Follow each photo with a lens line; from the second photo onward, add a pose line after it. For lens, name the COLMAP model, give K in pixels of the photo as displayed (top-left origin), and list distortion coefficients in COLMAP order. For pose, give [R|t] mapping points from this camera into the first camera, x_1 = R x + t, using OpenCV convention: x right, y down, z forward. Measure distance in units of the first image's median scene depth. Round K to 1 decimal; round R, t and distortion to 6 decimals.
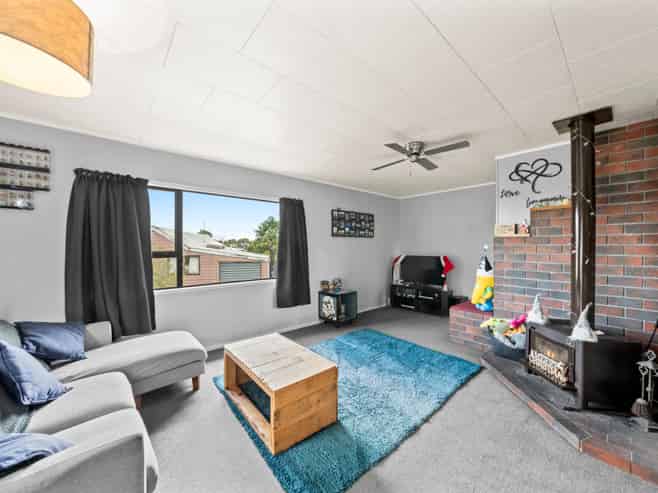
lens RADIAL K [[255.5, 0, 328.3], [0, 255.5, 244.4], [0, 0, 1]] dist [-0.000116, 0.000002]
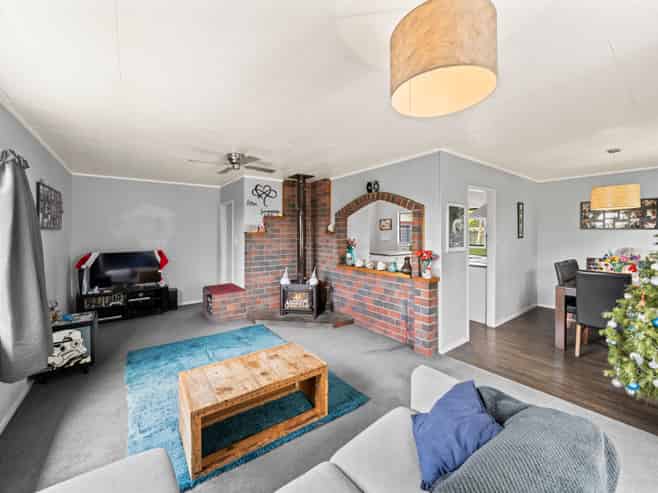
lens RADIAL K [[270.2, 0, 330.5], [0, 270.2, 229.9], [0, 0, 1]] dist [-0.001371, -0.000199]
pose [[0.066791, 0.008062, 0.997734, -0.811841], [-0.003167, 0.999964, -0.007868, -0.039844], [-0.997762, -0.002634, 0.066814, 0.469317]]
